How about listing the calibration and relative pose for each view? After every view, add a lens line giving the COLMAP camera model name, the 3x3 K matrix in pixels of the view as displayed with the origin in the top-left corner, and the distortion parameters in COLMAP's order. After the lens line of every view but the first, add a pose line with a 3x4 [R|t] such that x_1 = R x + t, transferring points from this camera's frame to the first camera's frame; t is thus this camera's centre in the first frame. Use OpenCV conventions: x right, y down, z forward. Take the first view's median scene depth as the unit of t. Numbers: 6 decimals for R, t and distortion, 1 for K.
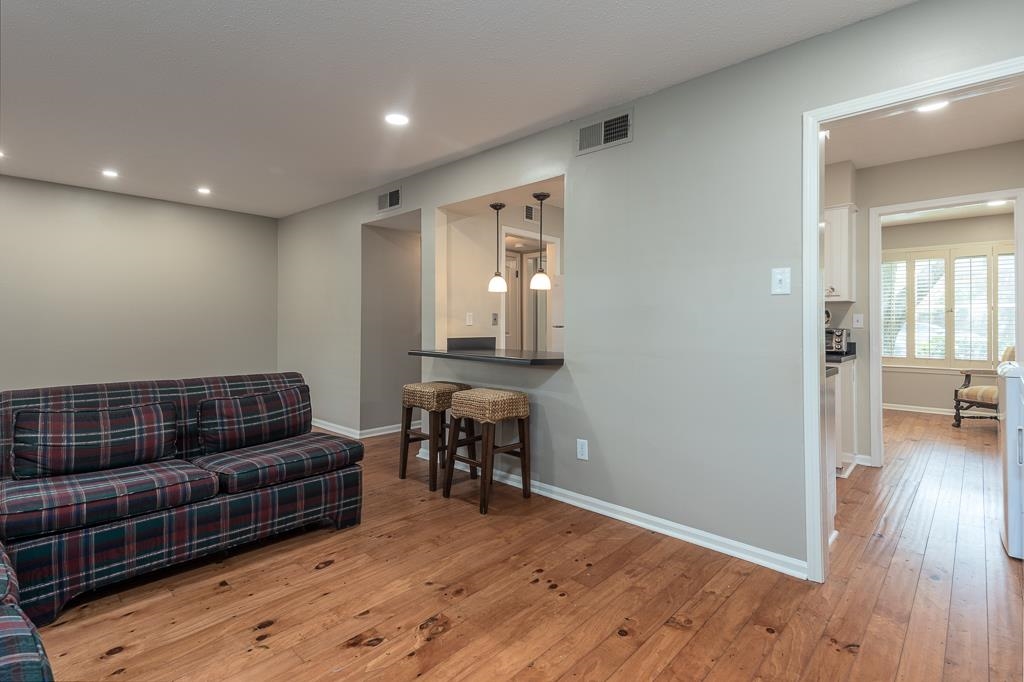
lens RADIAL K [[491.2, 0, 501.7], [0, 491.2, 320.6], [0, 0, 1]] dist [0.029405, -0.001423]
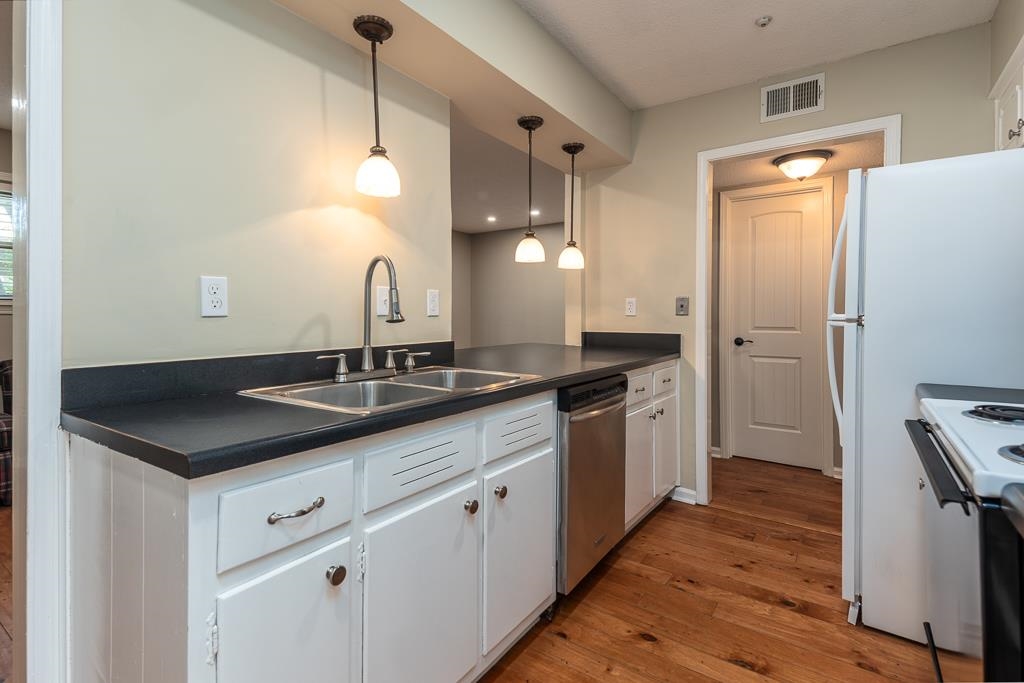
lens RADIAL K [[491.2, 0, 501.7], [0, 491.2, 321.1], [0, 0, 1]] dist [0.029405, -0.001423]
pose [[0.131517, 0.005981, -0.991296, 0.675476], [0.005277, 0.999963, 0.006734, 0.012217], [0.991300, -0.006117, 0.131480, 0.785401]]
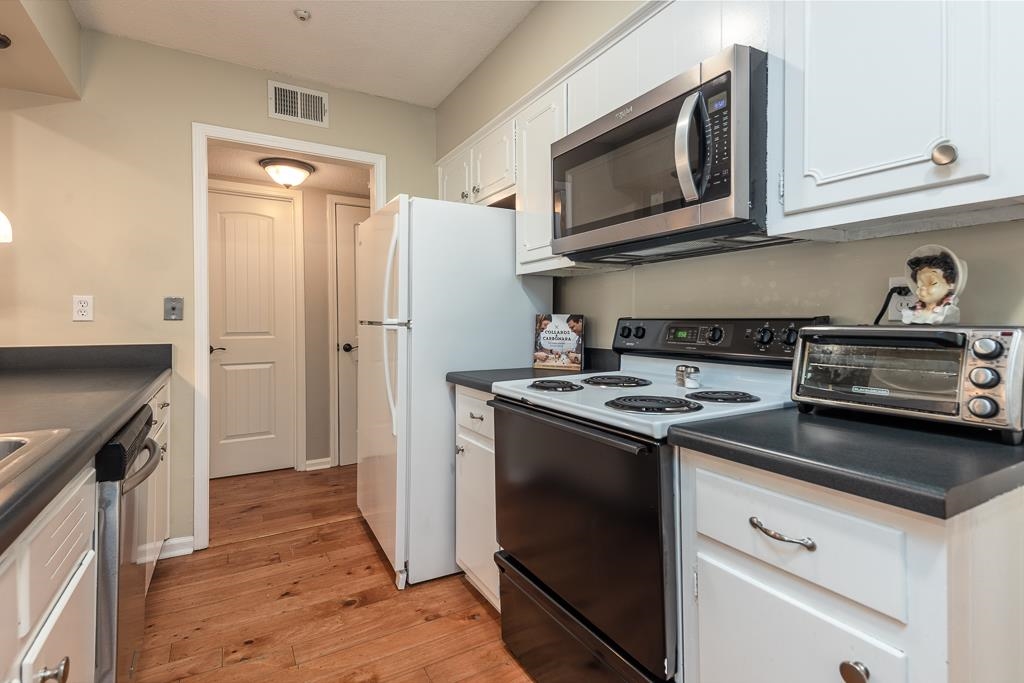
lens RADIAL K [[491.2, 0, 501.7], [0, 491.2, 321.1], [0, 0, 1]] dist [0.029405, -0.001423]
pose [[0.953809, -0.006170, -0.300351, 0.528828], [0.008265, 0.999950, 0.005704, 0.010891], [0.300301, -0.007923, 0.953812, 0.704679]]
